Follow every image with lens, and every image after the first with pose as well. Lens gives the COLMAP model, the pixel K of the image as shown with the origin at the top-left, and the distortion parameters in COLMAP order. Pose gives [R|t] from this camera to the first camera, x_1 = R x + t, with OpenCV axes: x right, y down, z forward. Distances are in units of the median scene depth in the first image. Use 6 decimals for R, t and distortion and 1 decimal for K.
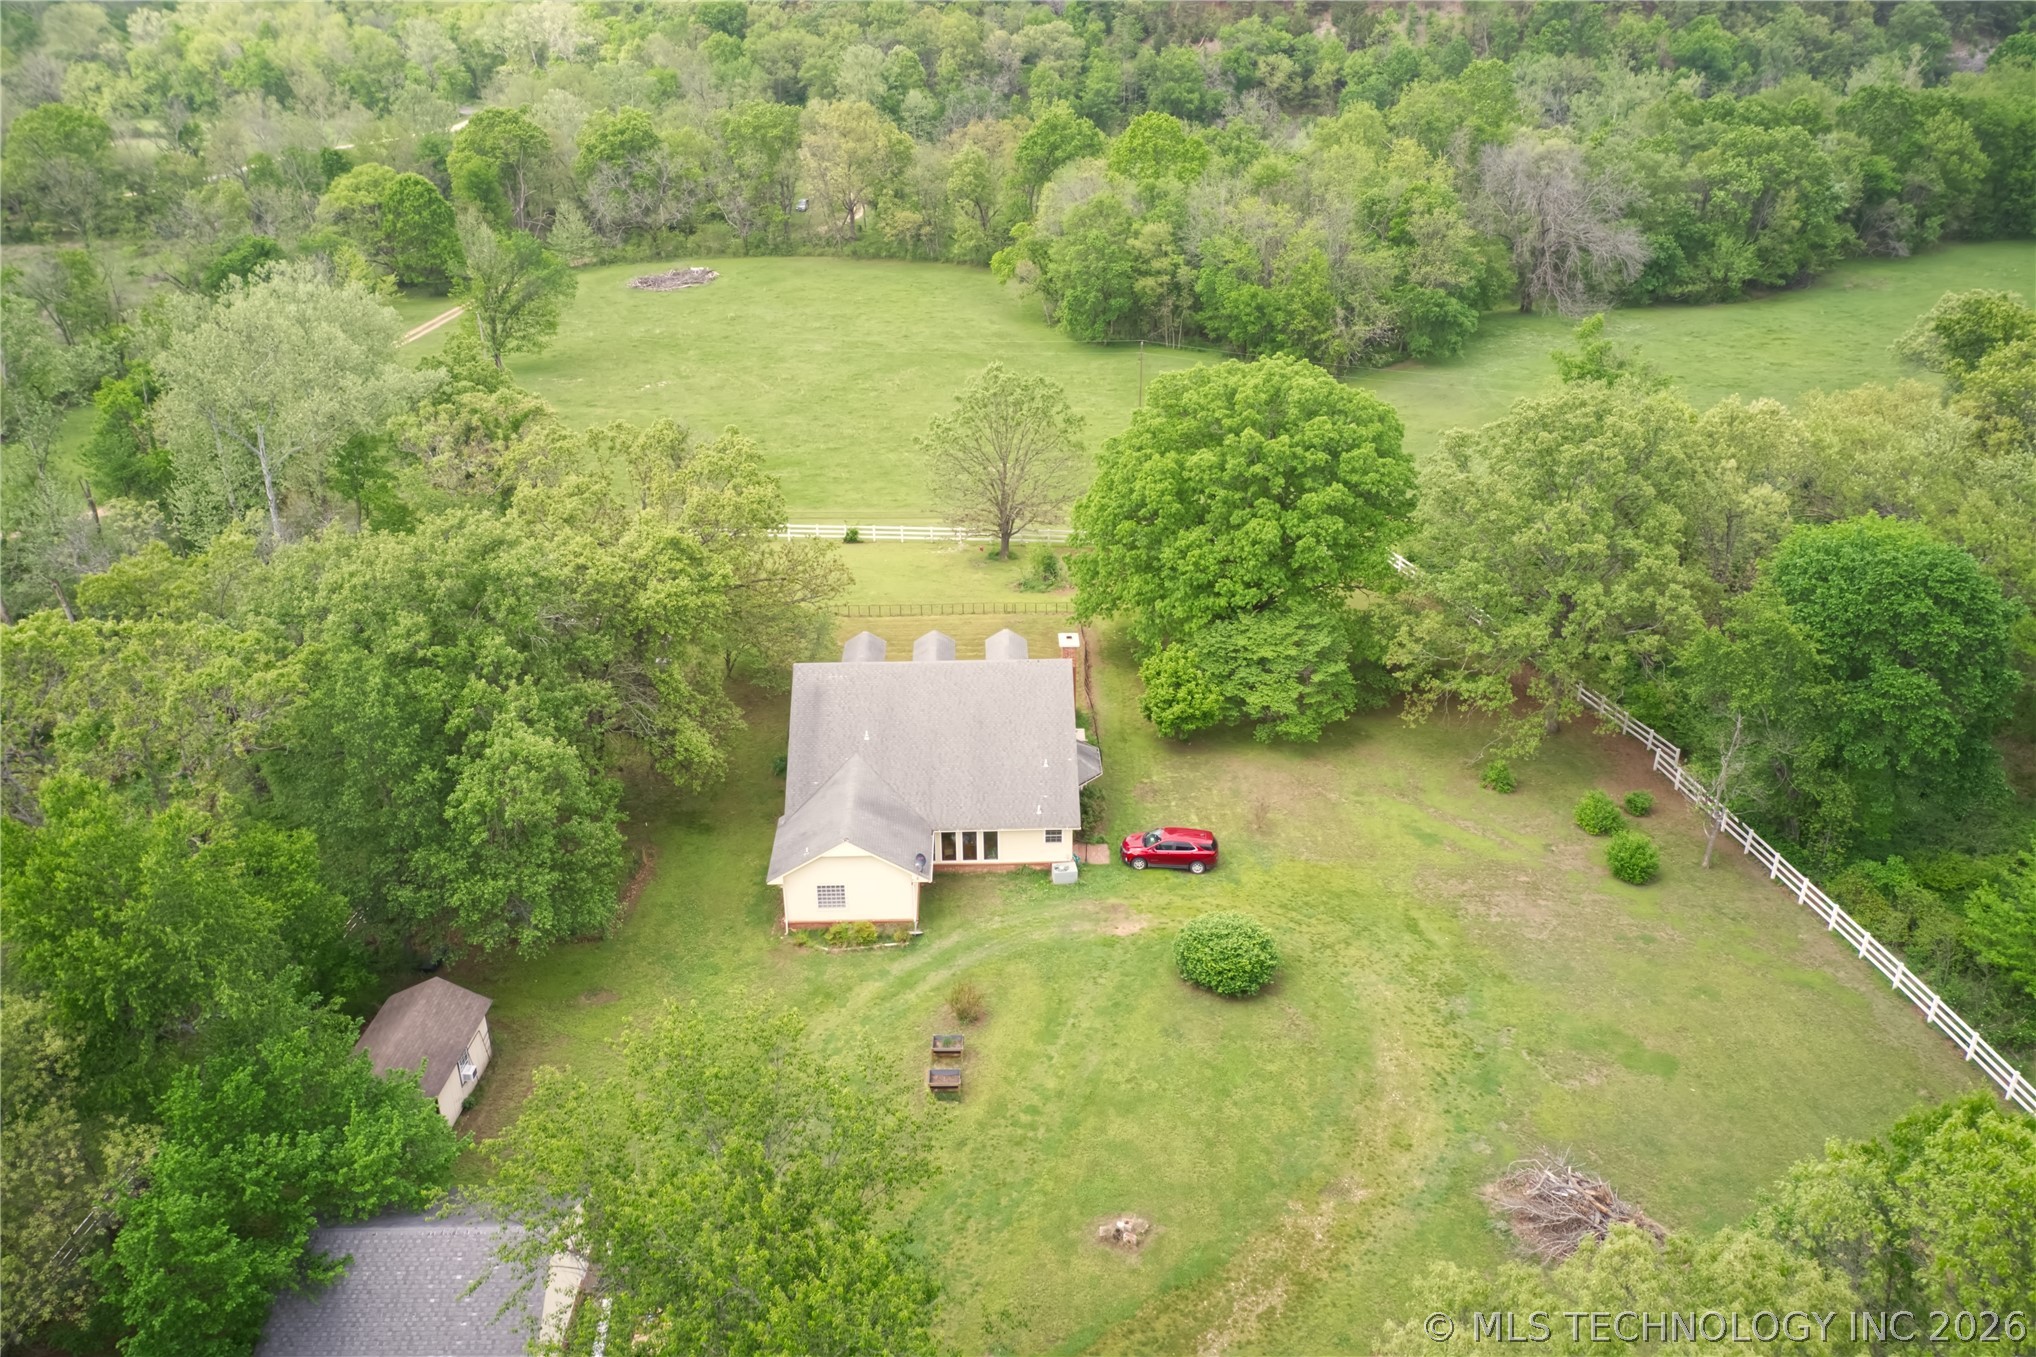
lens RADIAL K [[1607.9, 0, 1036.0], [0, 1607.9, 630.6], [0, 0, 1]] dist [0.053087, -0.077939]
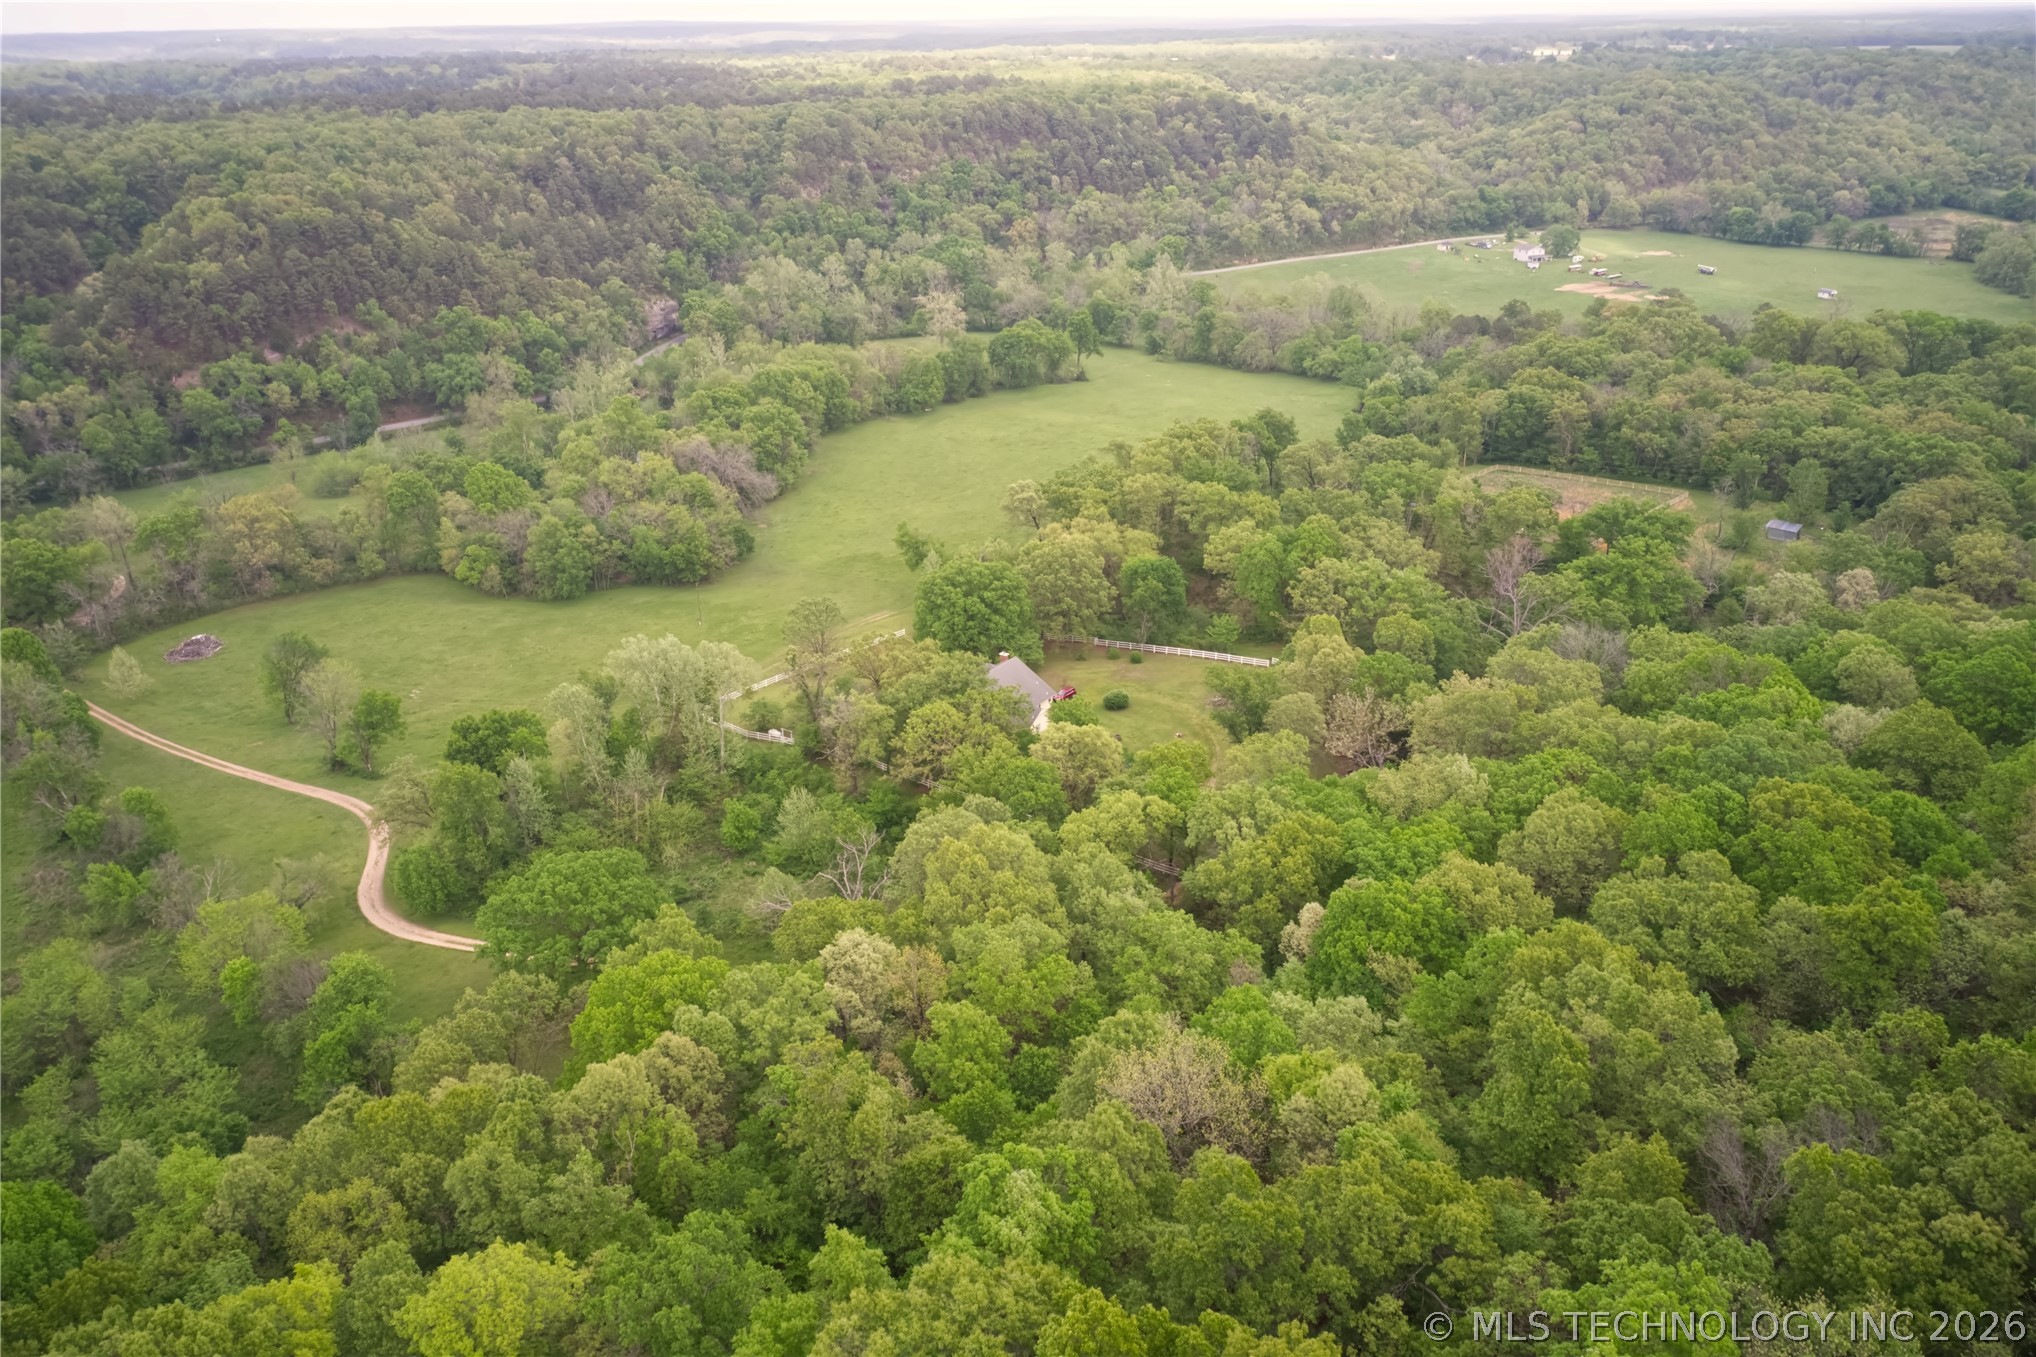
lens RADIAL K [[1584.3, 0, 1023.3], [0, 1584.3, 681.5], [0, 0, 1]] dist [0.007631, 0.006486]
pose [[0.590584, -0.310934, 0.744668, -2.254872], [0.344243, 0.931686, 0.116009, -0.288256], [-0.729868, 0.187834, 0.657276, -1.082339]]
